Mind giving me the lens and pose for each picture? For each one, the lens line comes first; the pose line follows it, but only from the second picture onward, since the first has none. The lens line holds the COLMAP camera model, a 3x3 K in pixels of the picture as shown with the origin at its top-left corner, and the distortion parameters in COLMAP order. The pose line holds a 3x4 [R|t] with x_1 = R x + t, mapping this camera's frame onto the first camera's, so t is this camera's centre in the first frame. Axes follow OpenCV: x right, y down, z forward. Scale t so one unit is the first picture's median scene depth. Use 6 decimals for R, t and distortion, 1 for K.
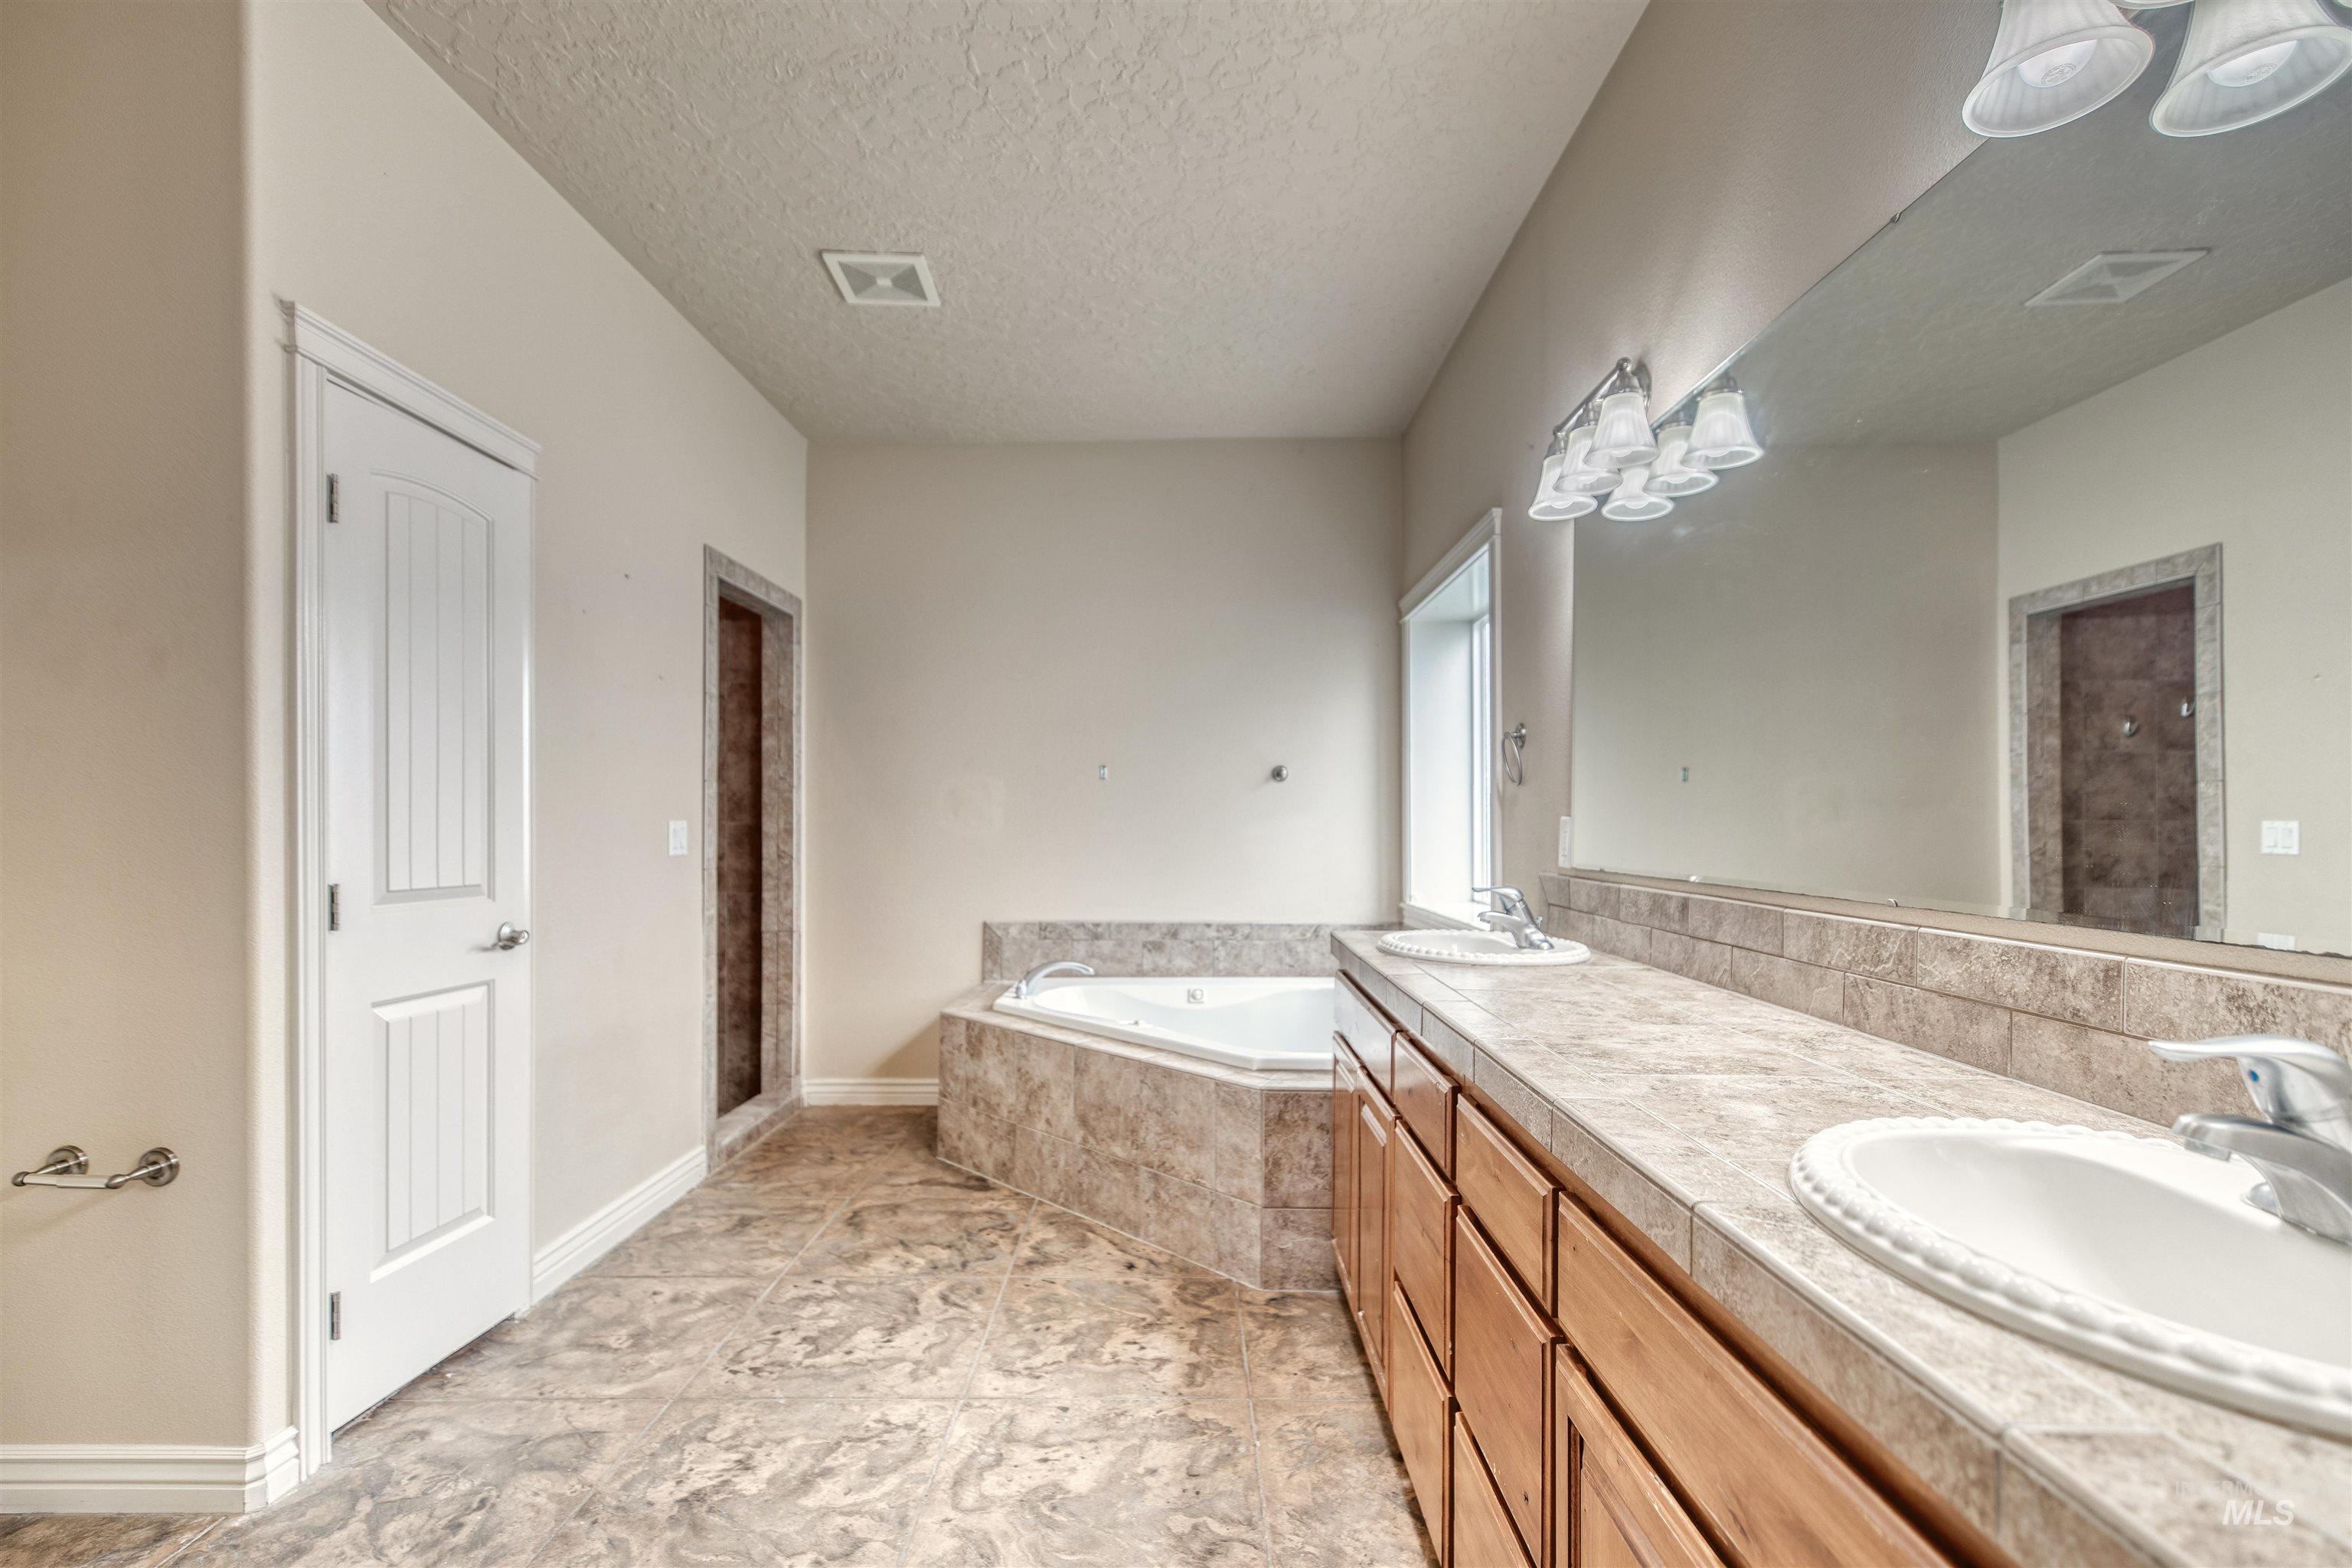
lens RADIAL K [[1073.5, 0, 1168.2], [0, 1073.5, 824.1], [0, 0, 1]] dist [0.005531, -0.000363]
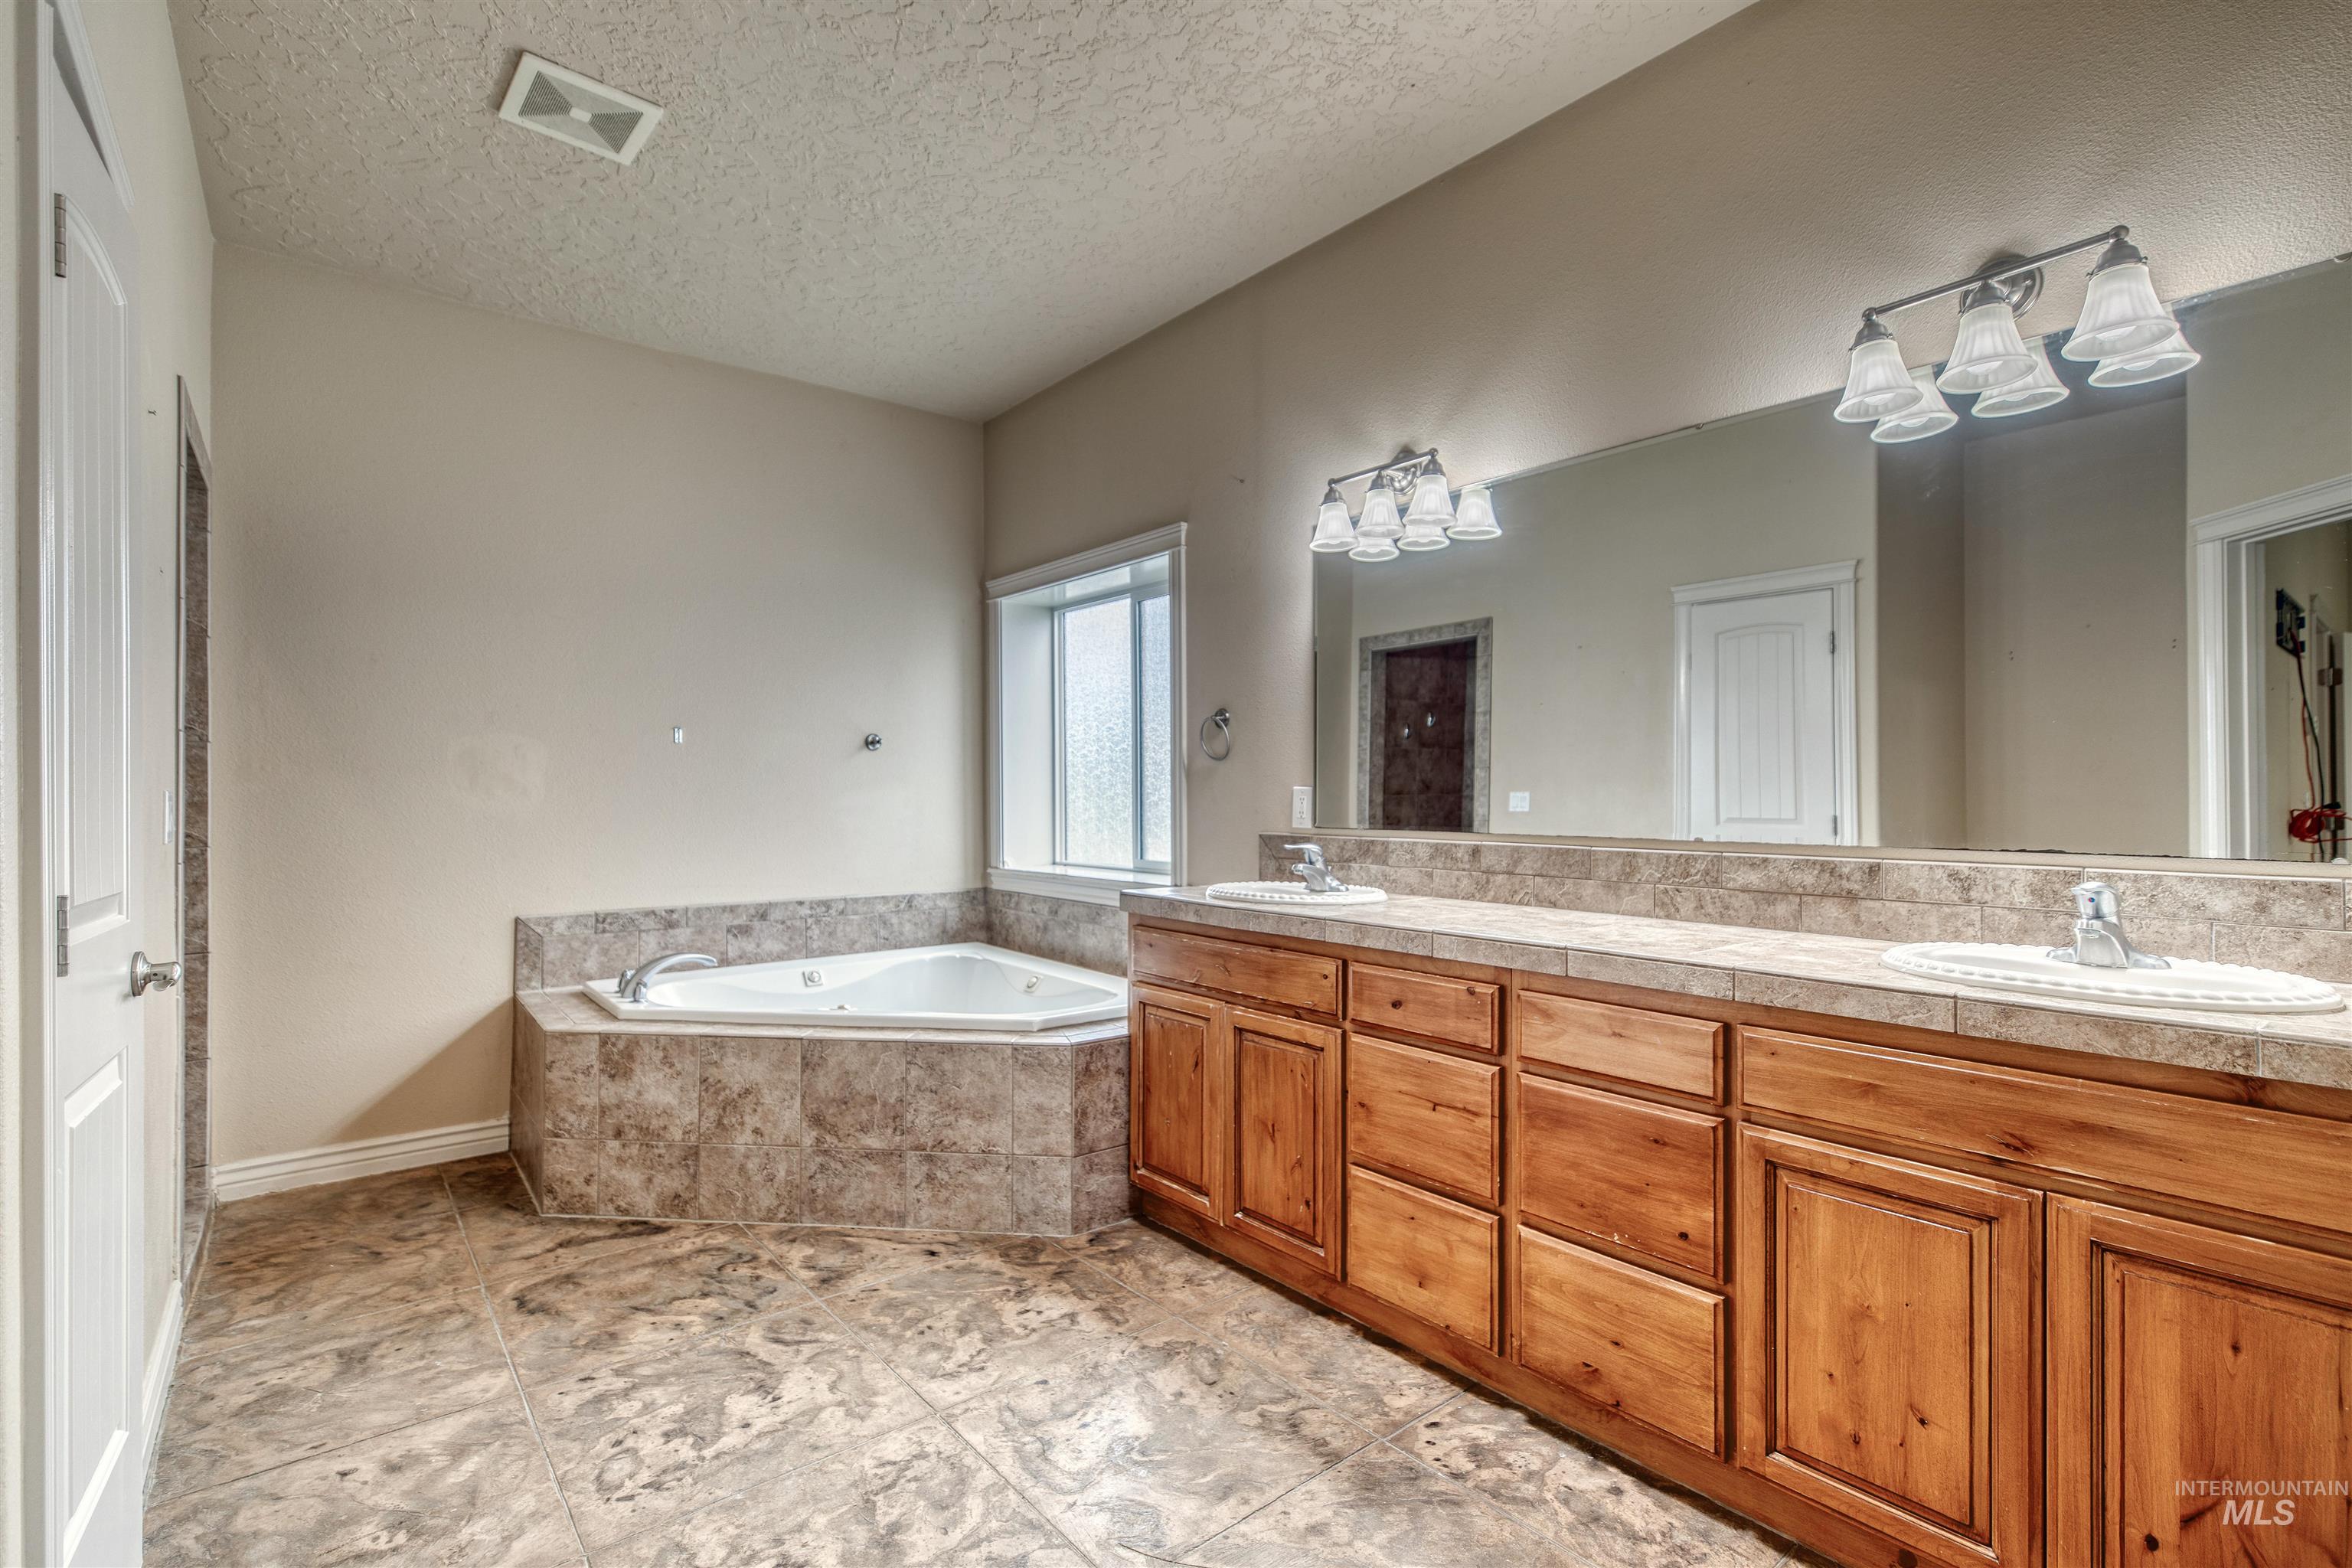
lens RADIAL K [[1073.5, 0, 1174.5], [0, 1073.5, 783.4], [0, 0, 1]] dist [0.005531, -0.000363]
pose [[0.764302, 0.009612, 0.644787, -0.455804], [-0.000815, 0.999902, -0.013940, 0.004246], [-0.644858, 0.010129, 0.764235, 0.112017]]
